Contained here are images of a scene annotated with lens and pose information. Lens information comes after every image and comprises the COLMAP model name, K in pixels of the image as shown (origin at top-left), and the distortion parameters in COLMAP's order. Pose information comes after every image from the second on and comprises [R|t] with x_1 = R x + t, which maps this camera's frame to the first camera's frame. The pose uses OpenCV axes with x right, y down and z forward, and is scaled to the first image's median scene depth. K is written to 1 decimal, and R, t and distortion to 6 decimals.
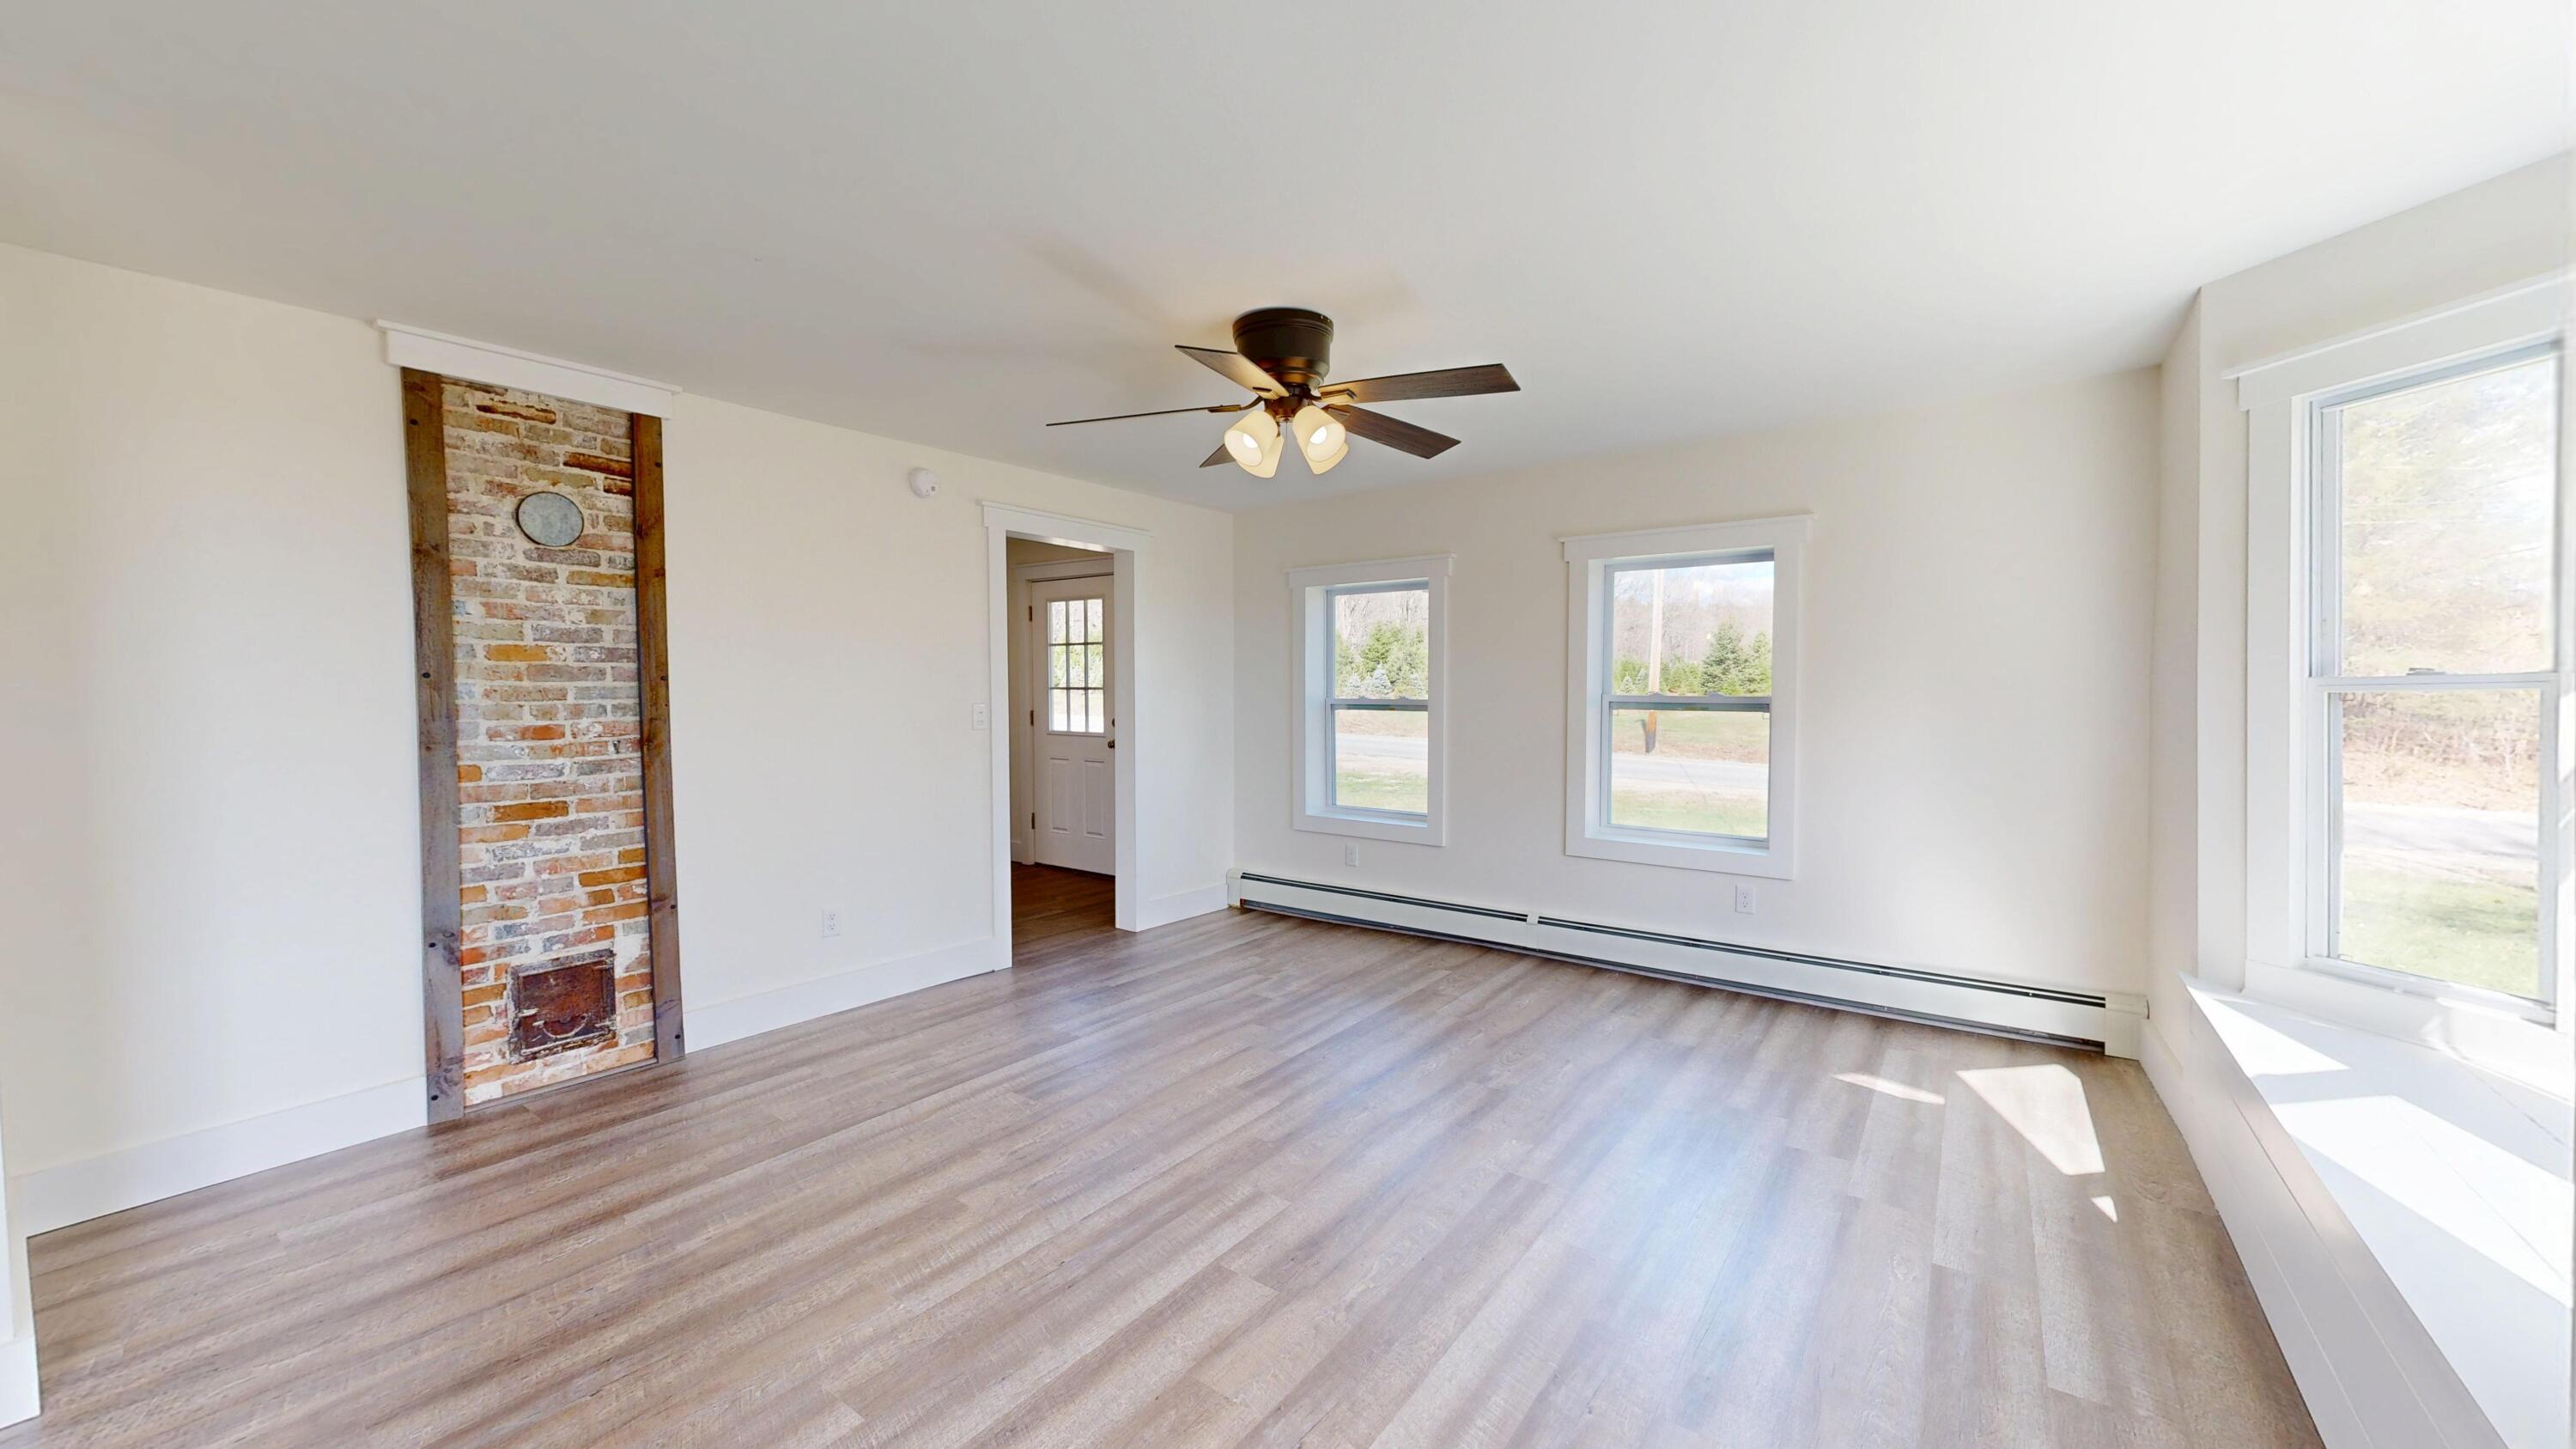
lens RADIAL K [[943.8, 0, 1283.6], [0, 943.8, 728.8], [0, 0, 1]] dist [-0.000375, 0.000091]
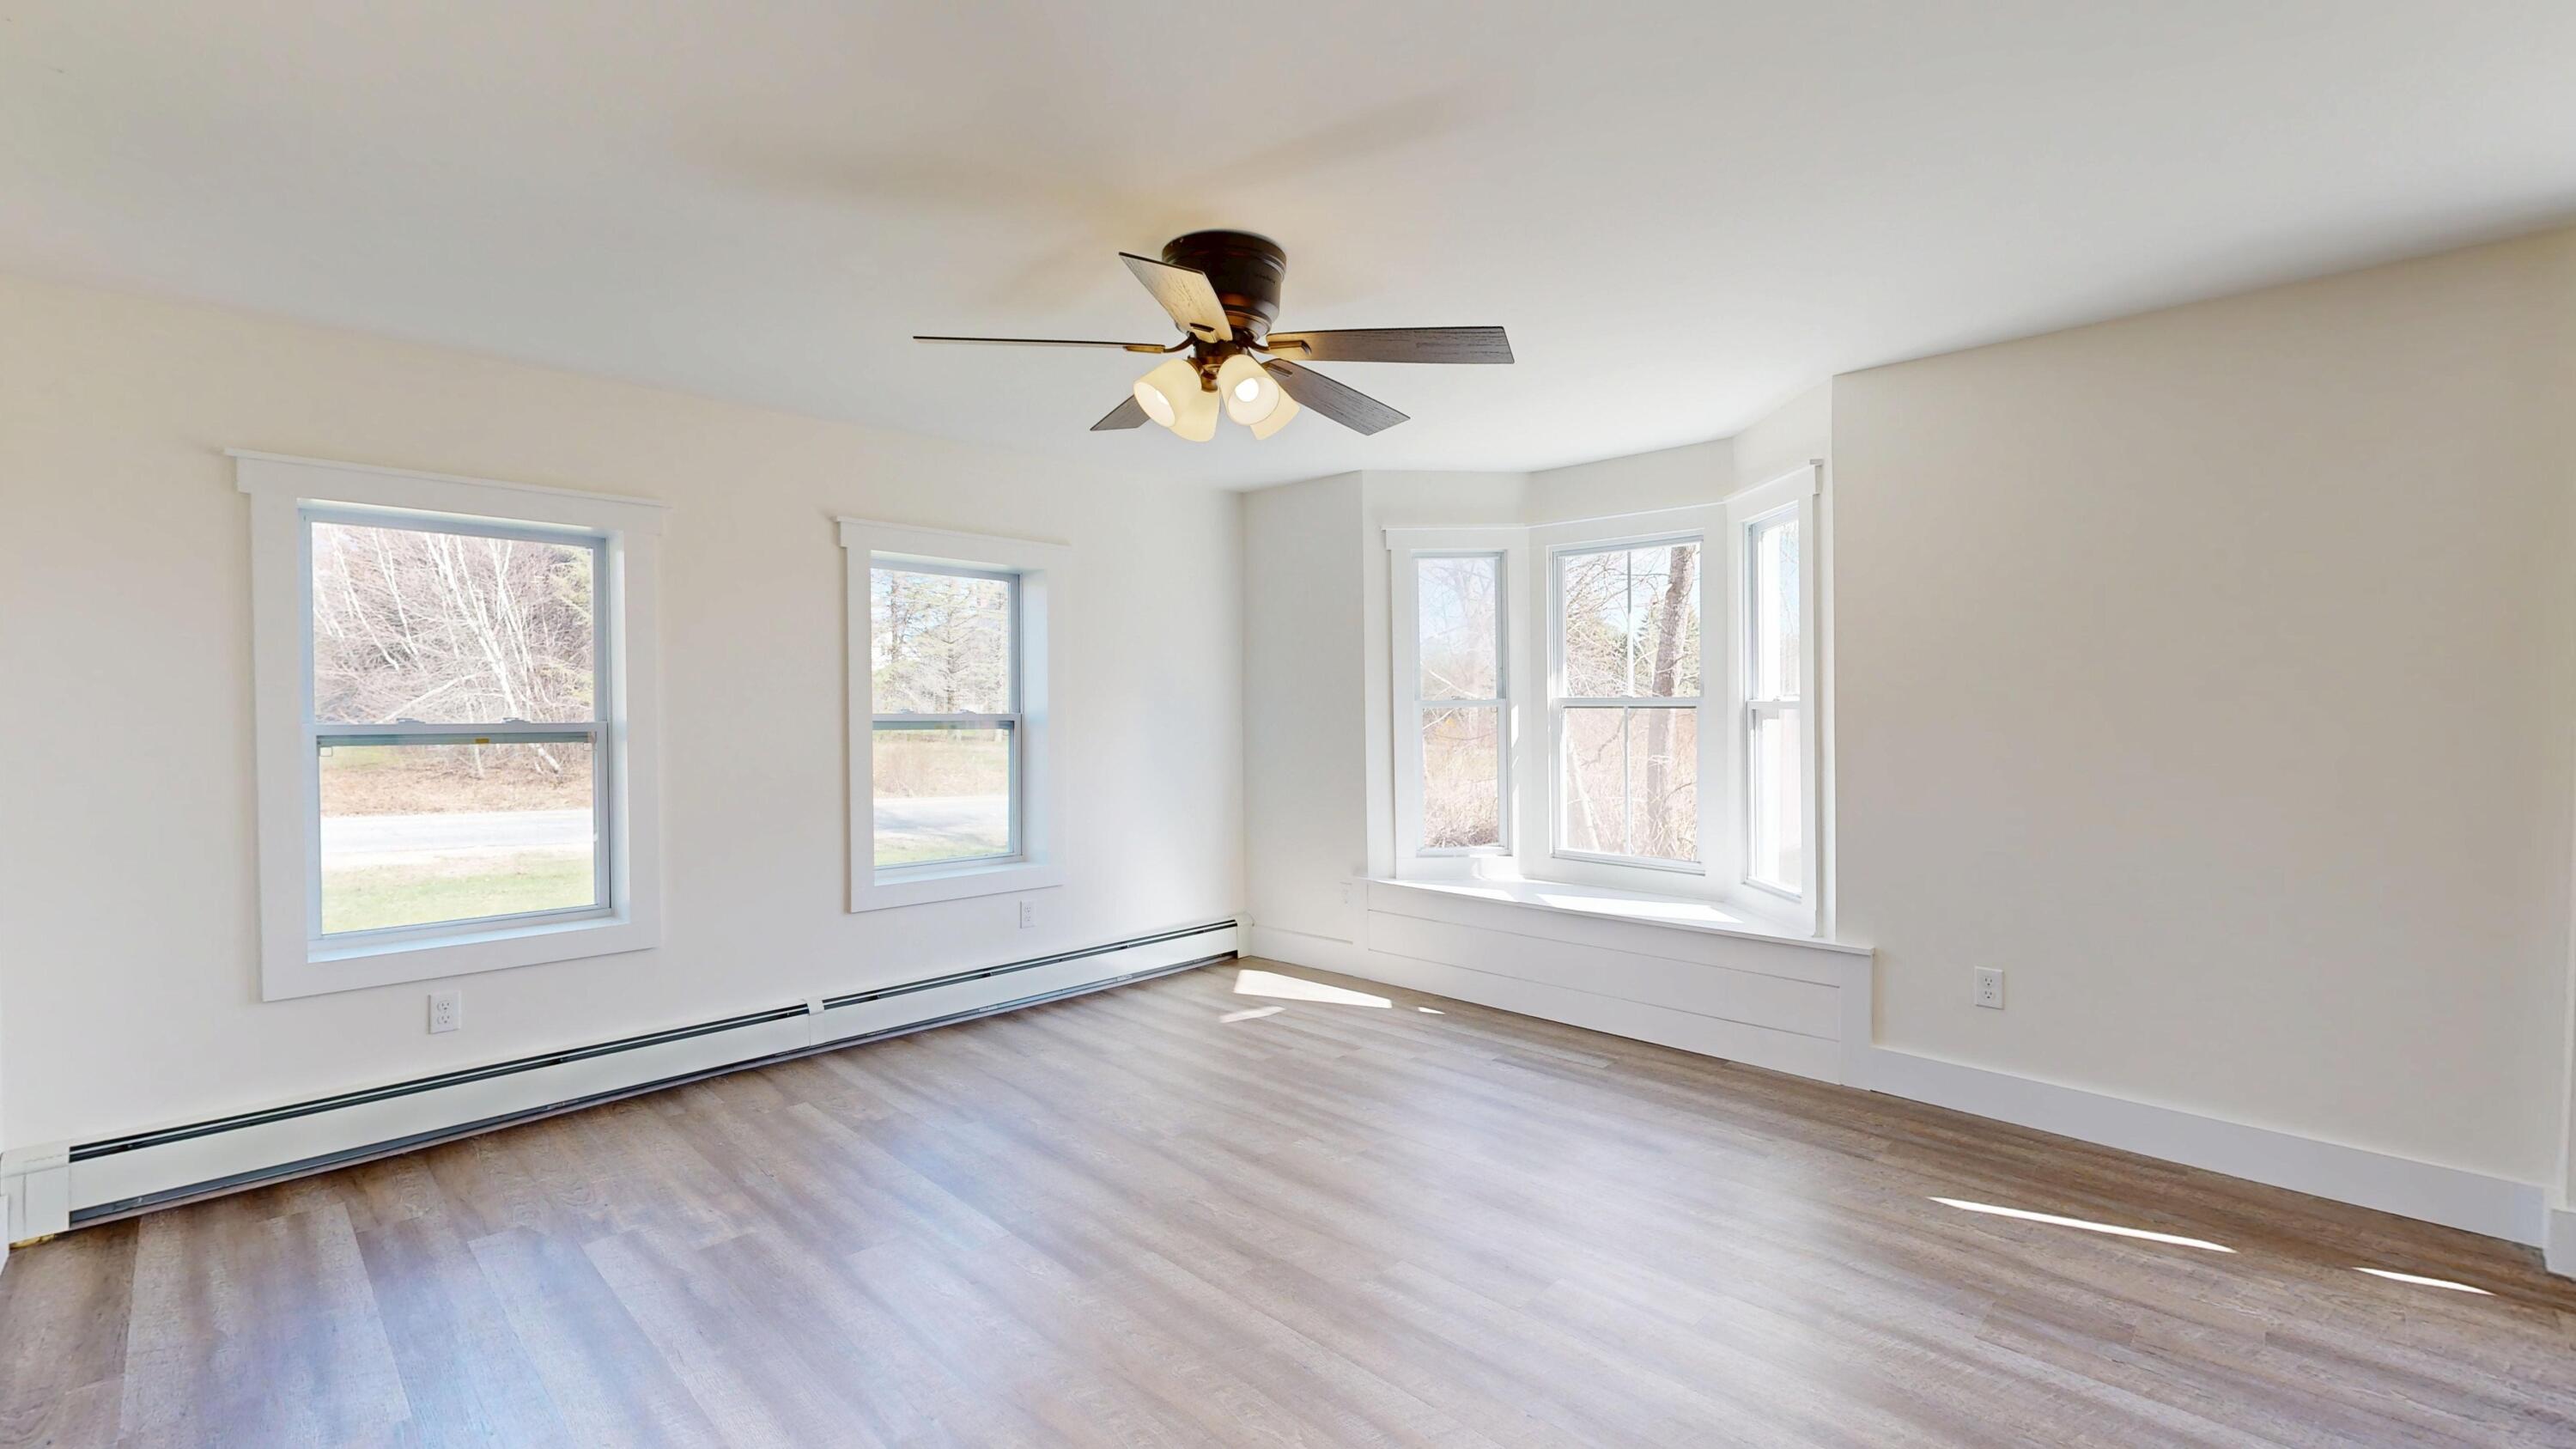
lens RADIAL K [[1070.3, 0, 1288.0], [0, 1070.3, 724.5], [0, 0, 1]] dist [-0.000262, 0.000072]
pose [[0.135161, -0.014442, 0.990718, -0.789030], [0.041358, 0.999105, 0.008922, -0.027330], [-0.989960, 0.039769, 0.135638, 0.720779]]
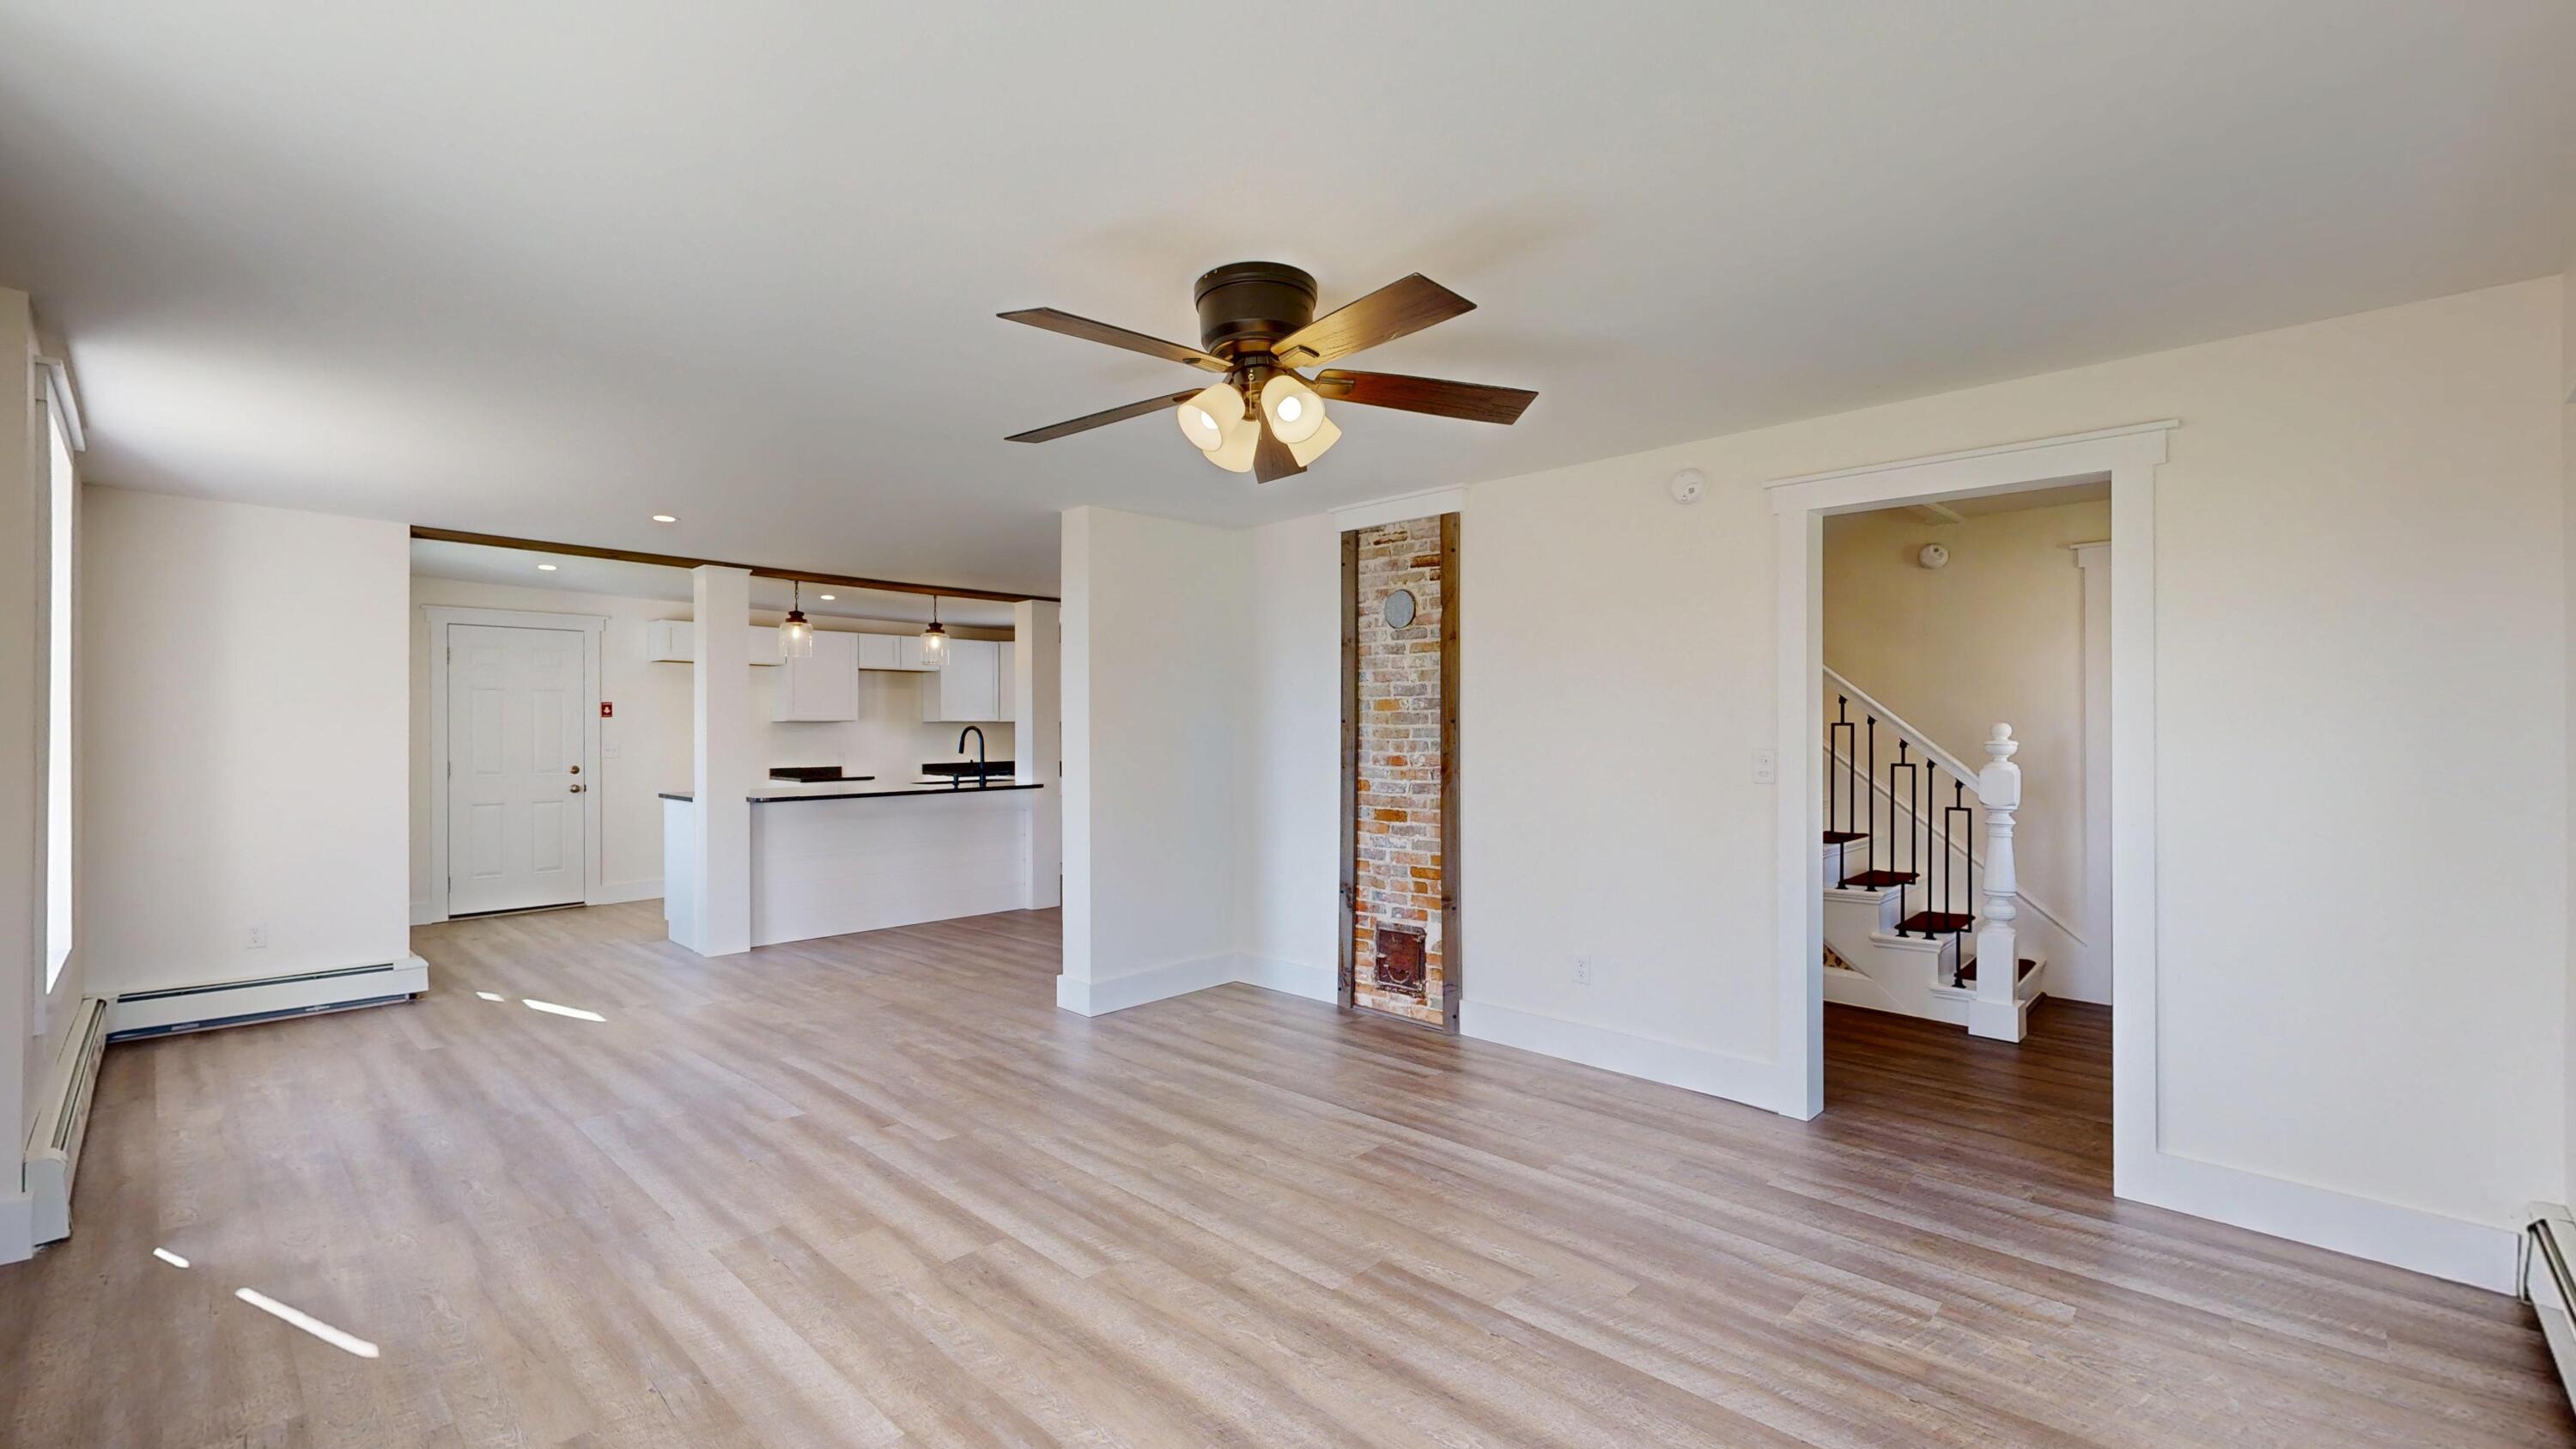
lens RADIAL K [[1070.3, 0, 1288.0], [0, 1070.3, 724.5], [0, 0, 1]] dist [-0.000262, 0.000072]
pose [[-0.118938, -0.004198, -0.992893, 0.793748], [-0.039335, 0.999226, 0.000487, -0.043015], [0.992122, 0.039113, -0.119011, 0.994626]]
